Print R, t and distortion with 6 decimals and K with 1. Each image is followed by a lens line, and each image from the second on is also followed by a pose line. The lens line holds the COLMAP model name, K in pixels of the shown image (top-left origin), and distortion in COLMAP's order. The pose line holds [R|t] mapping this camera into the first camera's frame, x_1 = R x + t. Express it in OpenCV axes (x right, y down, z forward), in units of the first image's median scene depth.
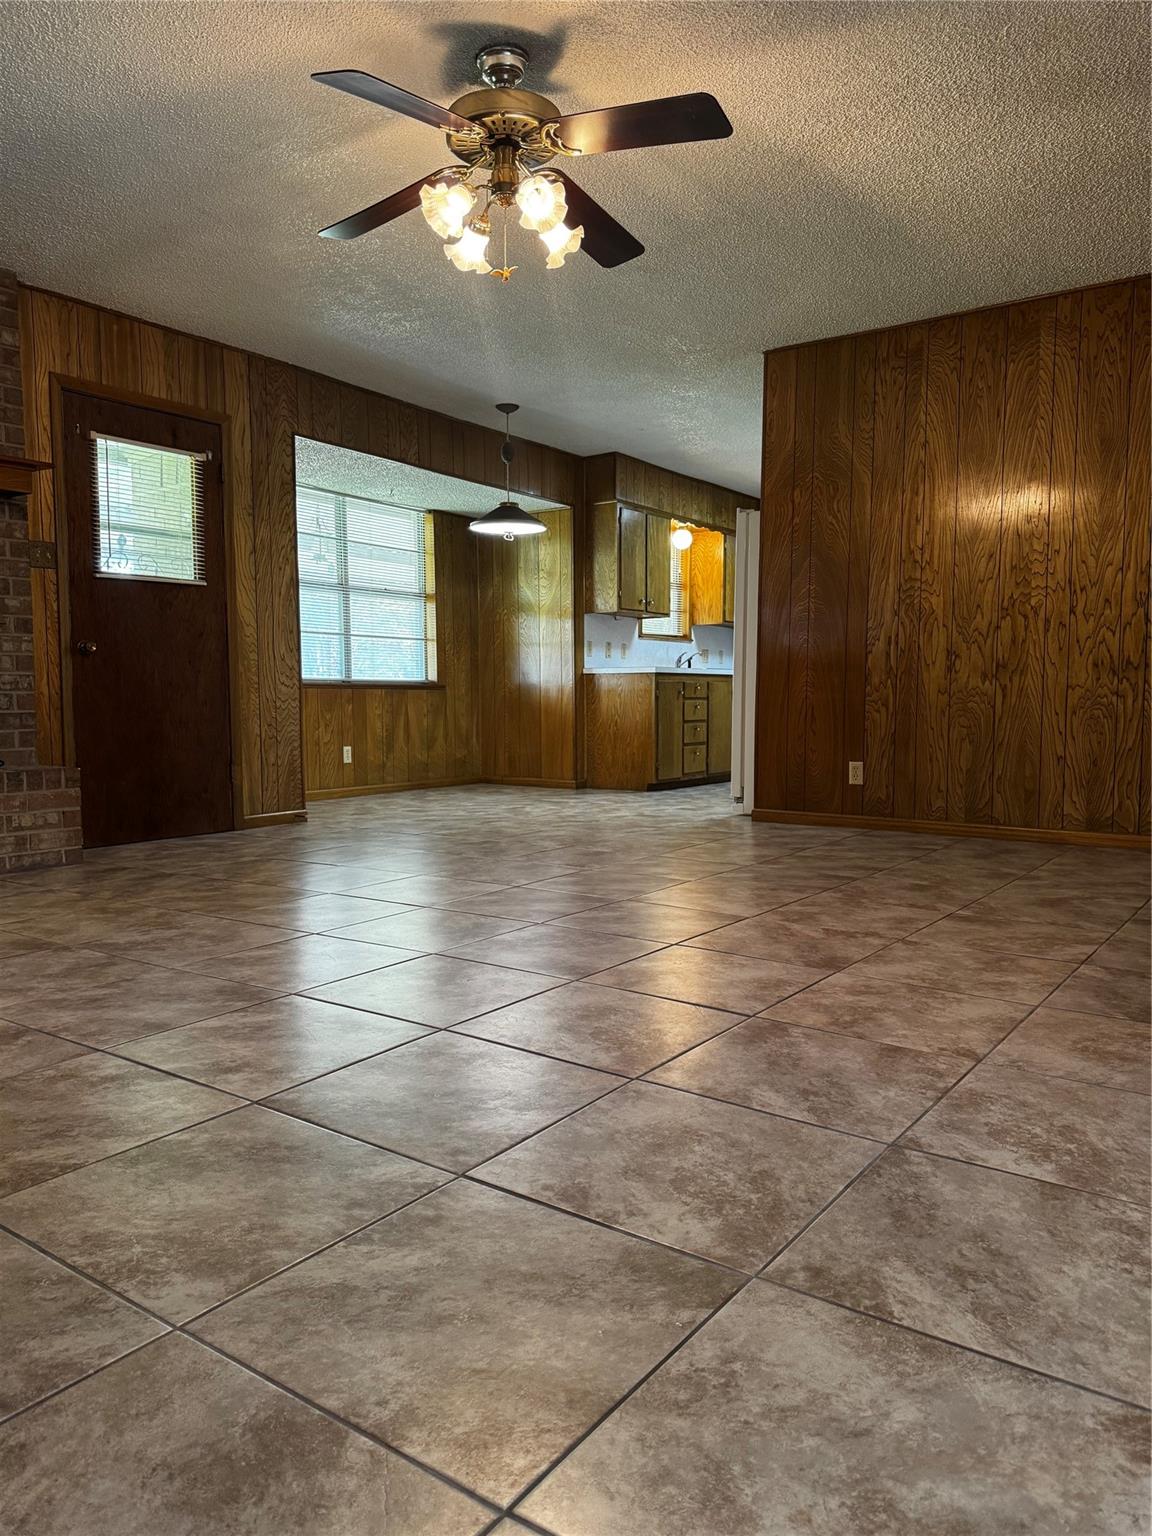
lens RADIAL K [[1087.5, 0, 578.2], [0, 1087.5, 760.6], [0, 0, 1]] dist [0.057905, -0.072335]
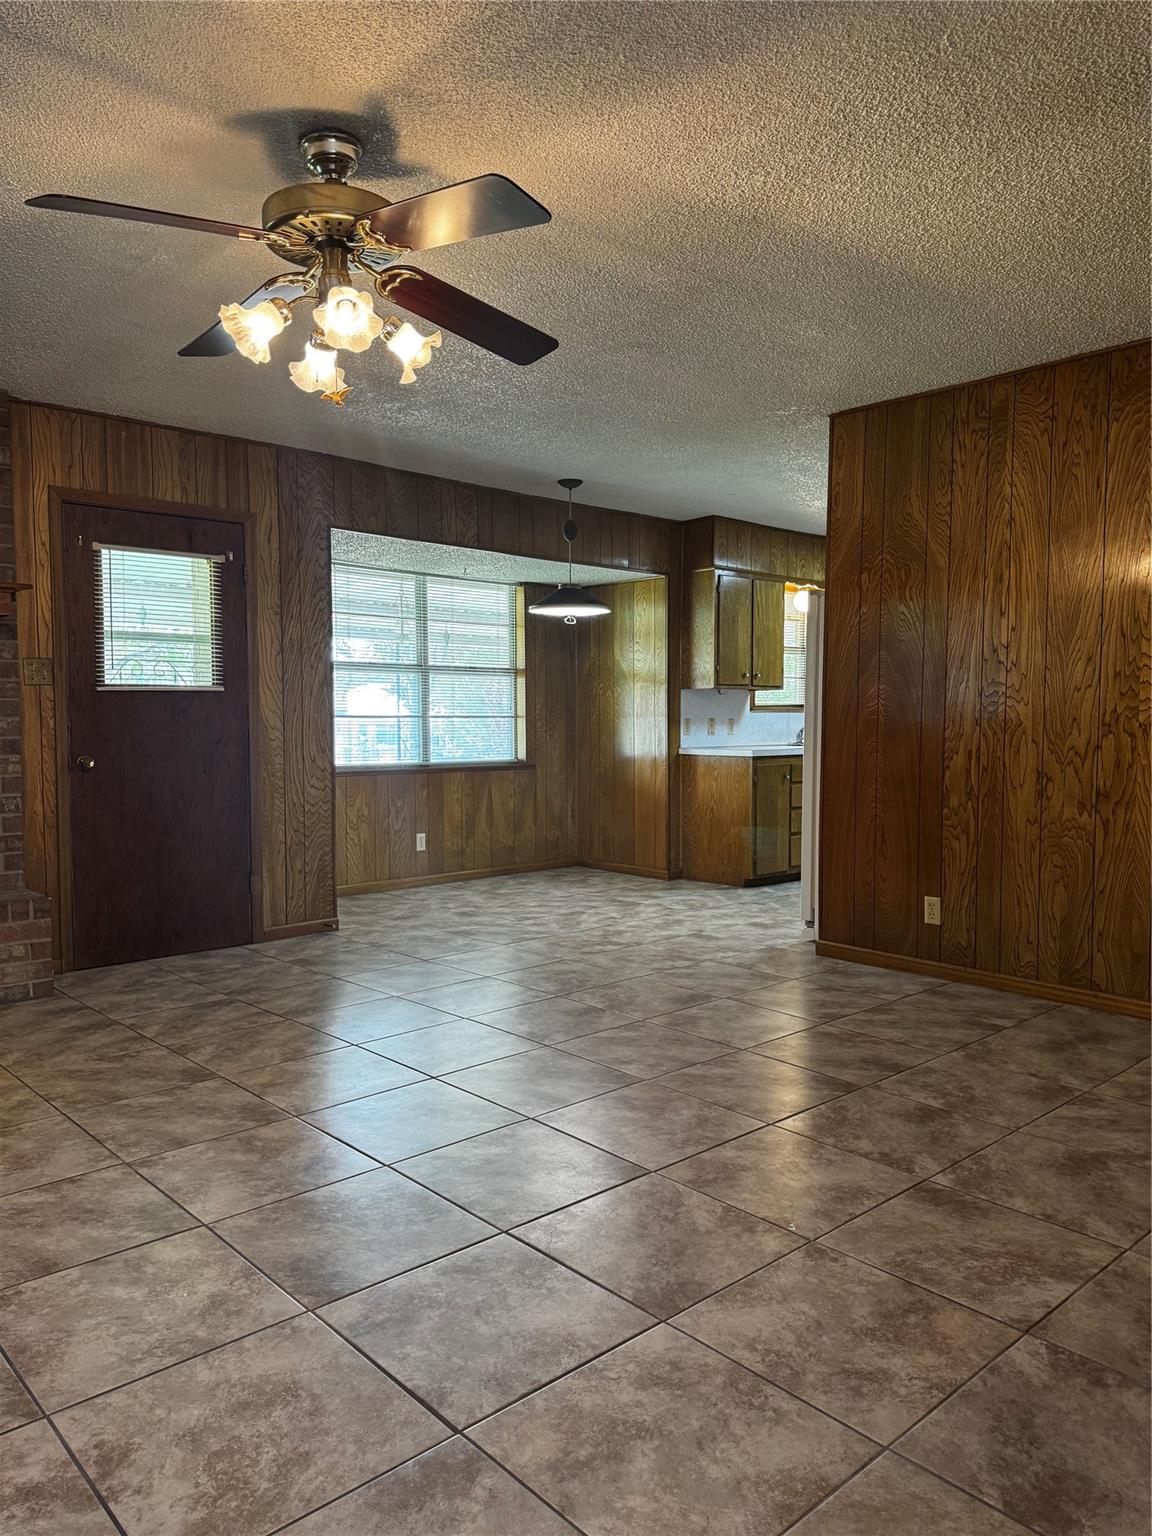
lens RADIAL K [[1087.5, 0, 573.5], [0, 1087.5, 767.9], [0, 0, 1]] dist [0.057905, -0.072335]
pose [[0.978335, 0.012530, -0.206646, 0.181439], [-0.015062, 0.999830, -0.010682, -0.096862], [0.206477, 0.013563, 0.978357, 0.137626]]
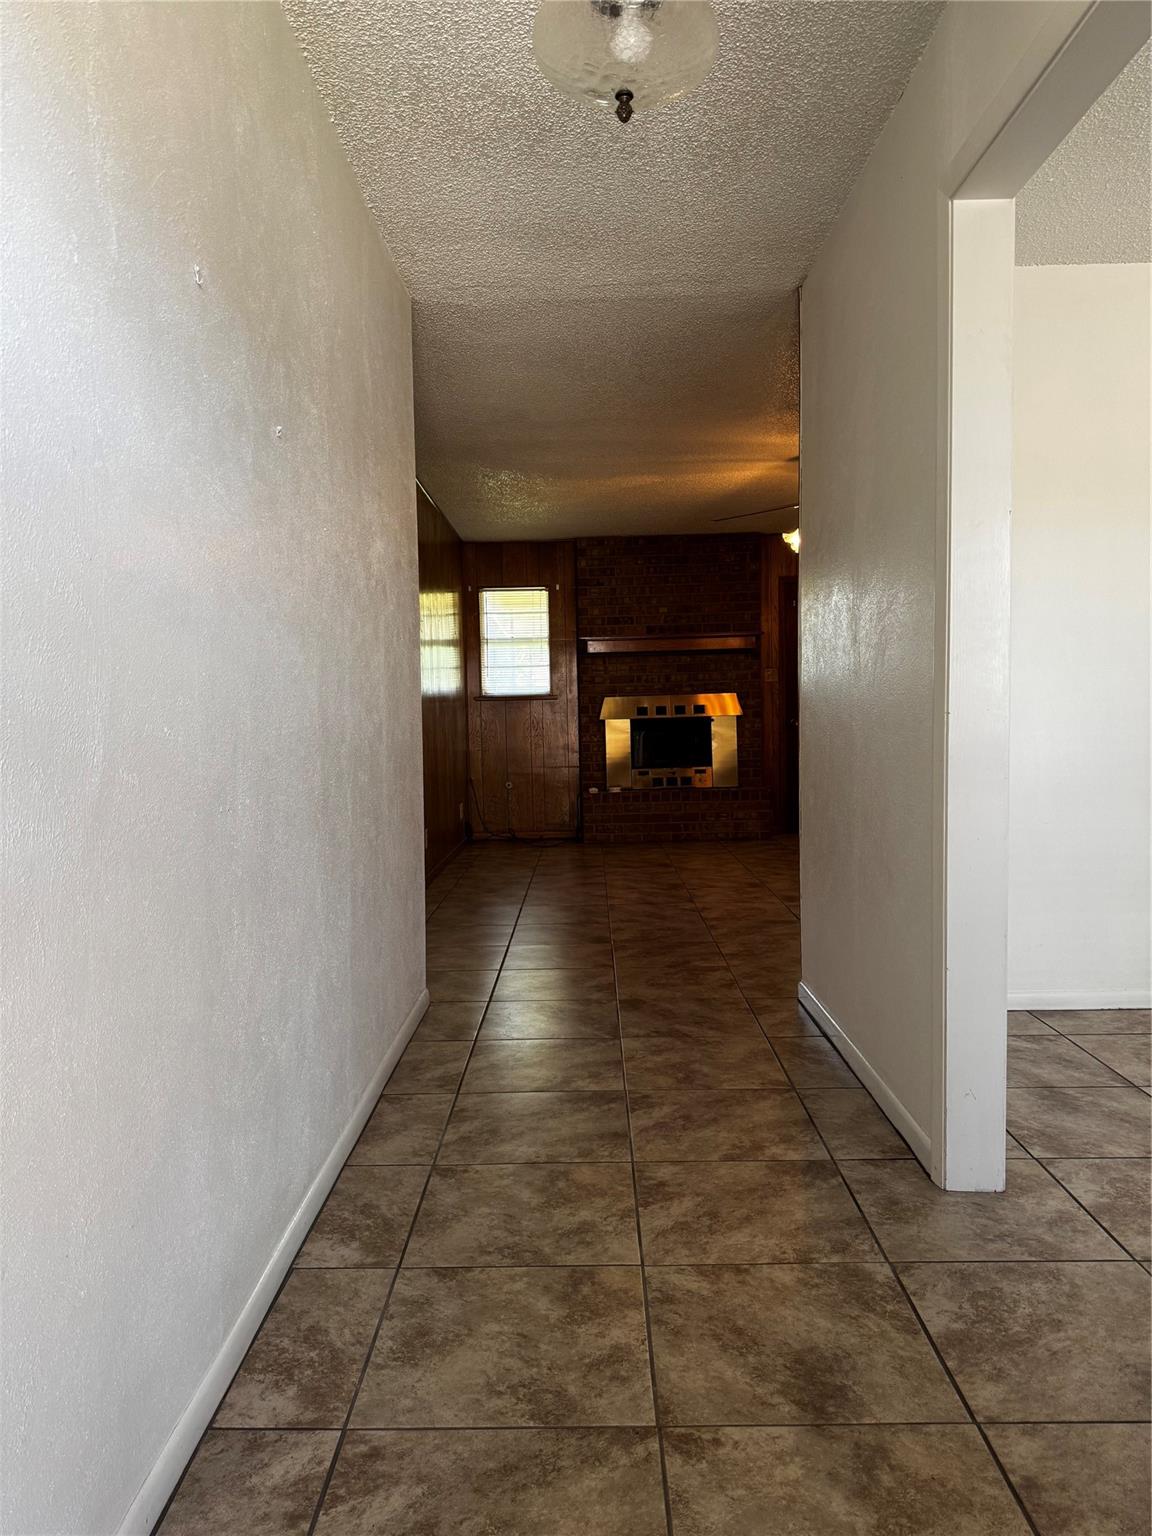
lens RADIAL K [[1087.5, 0, 574.3], [0, 1087.5, 770.0], [0, 0, 1]] dist [0.057905, -0.072335]
pose [[0.575089, 0.037266, -0.817241, 0.835608], [-0.031217, 0.999234, 0.023597, -0.057539], [0.817495, 0.011941, 0.575812, -0.342663]]
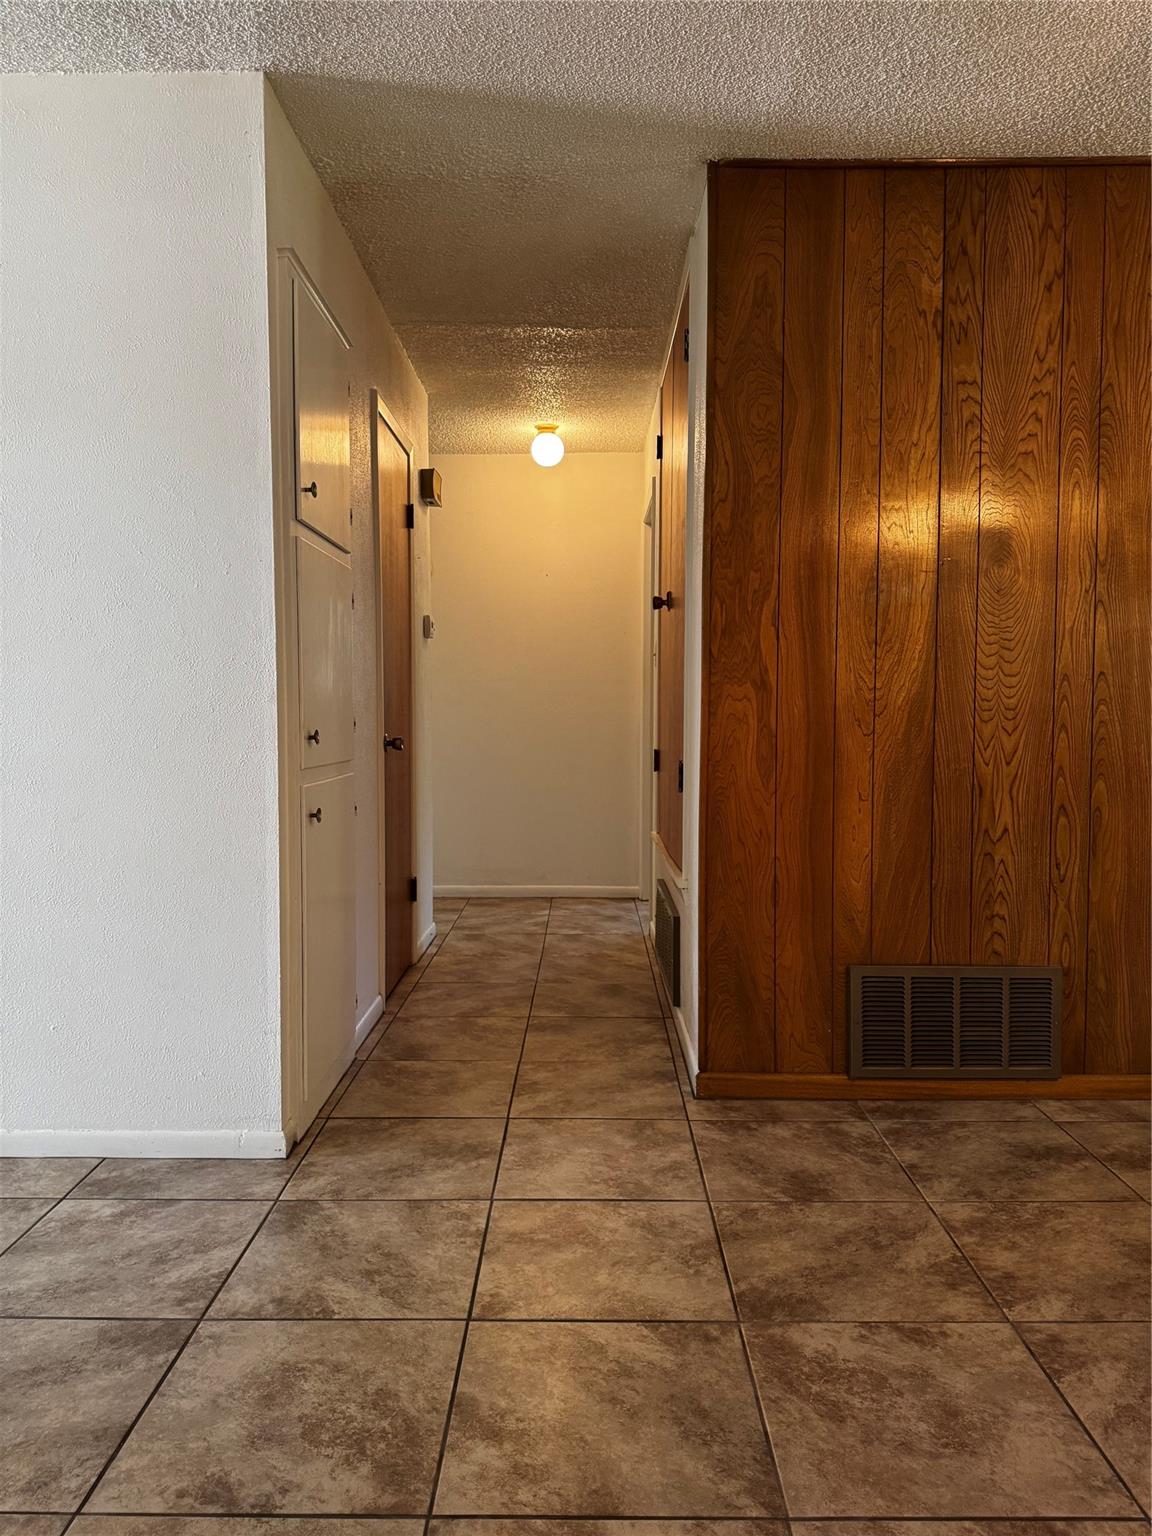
lens RADIAL K [[1087.5, 0, 574.7], [0, 1087.5, 767.2], [0, 0, 1]] dist [0.057905, -0.072335]
pose [[-0.820627, 0.033753, -0.570466, 0.302283], [-0.026735, 0.994894, 0.097324, -0.104112], [0.570838, 0.095118, -0.815534, 0.528312]]
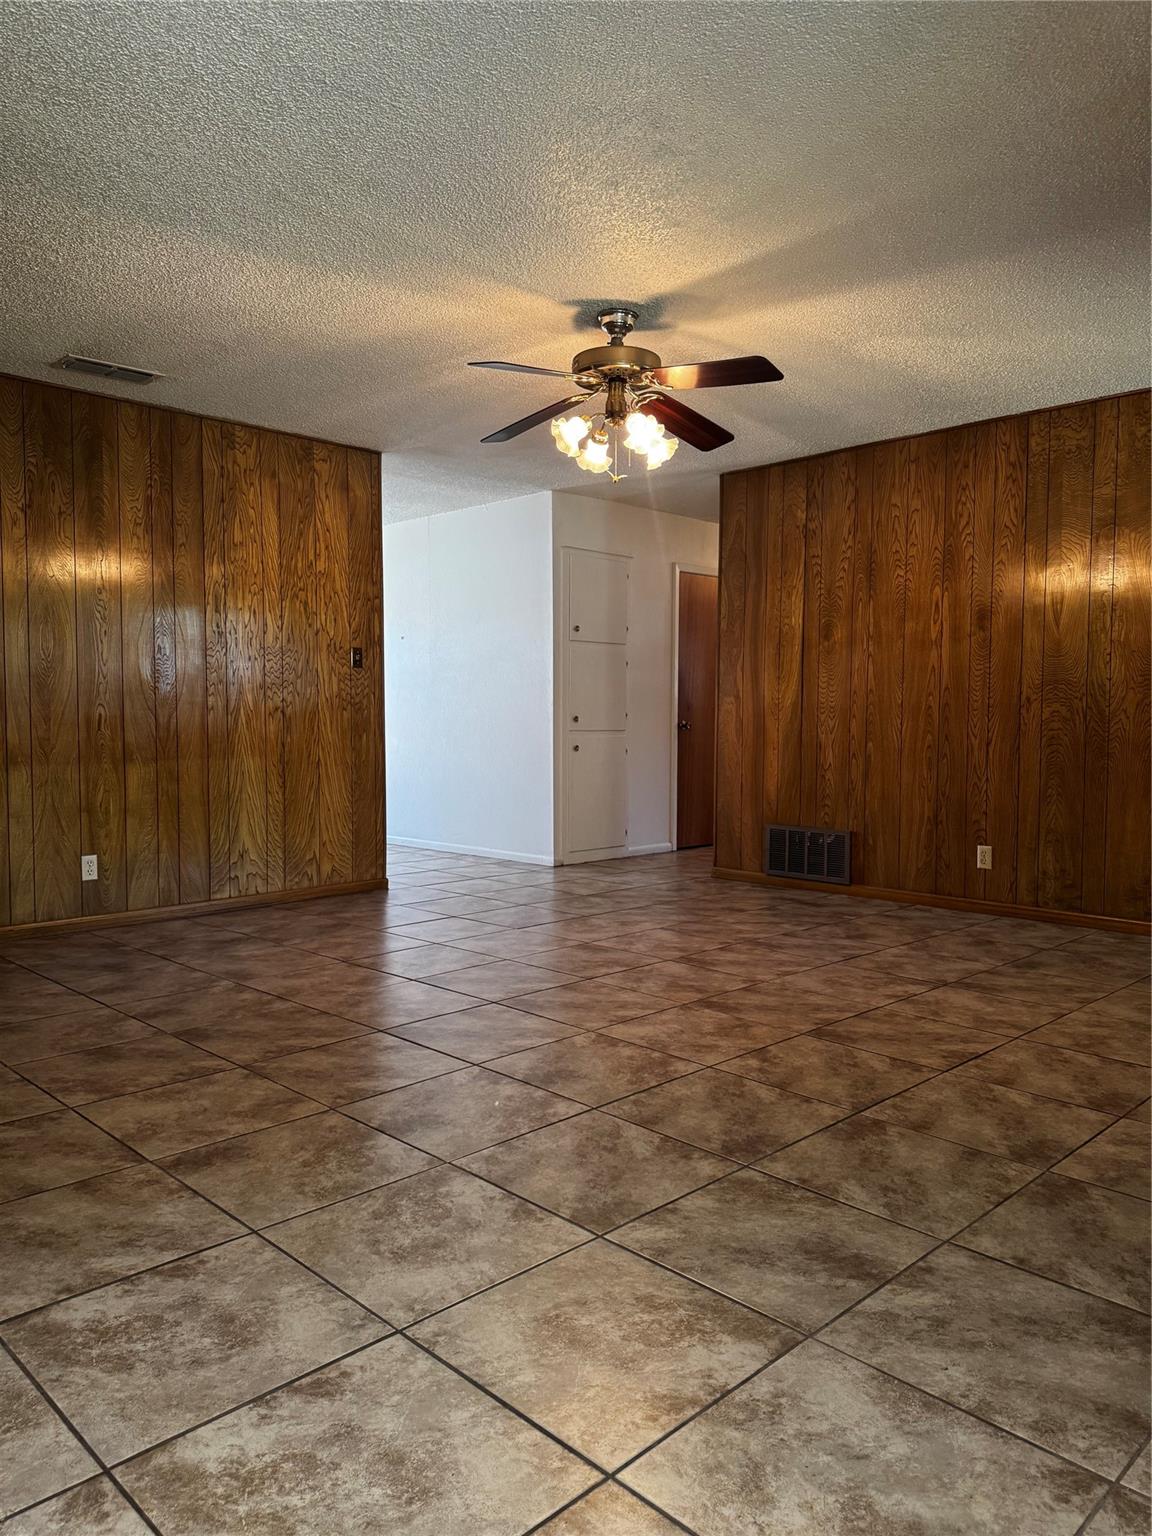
lens RADIAL K [[1087.5, 0, 565.5], [0, 1087.5, 778.1], [0, 0, 1]] dist [0.057905, -0.072335]
pose [[-0.984751, -0.007168, 0.173820, -0.149118], [0.012288, 0.993789, 0.110600, -0.145423], [-0.173533, 0.111049, -0.978547, 1.462360]]
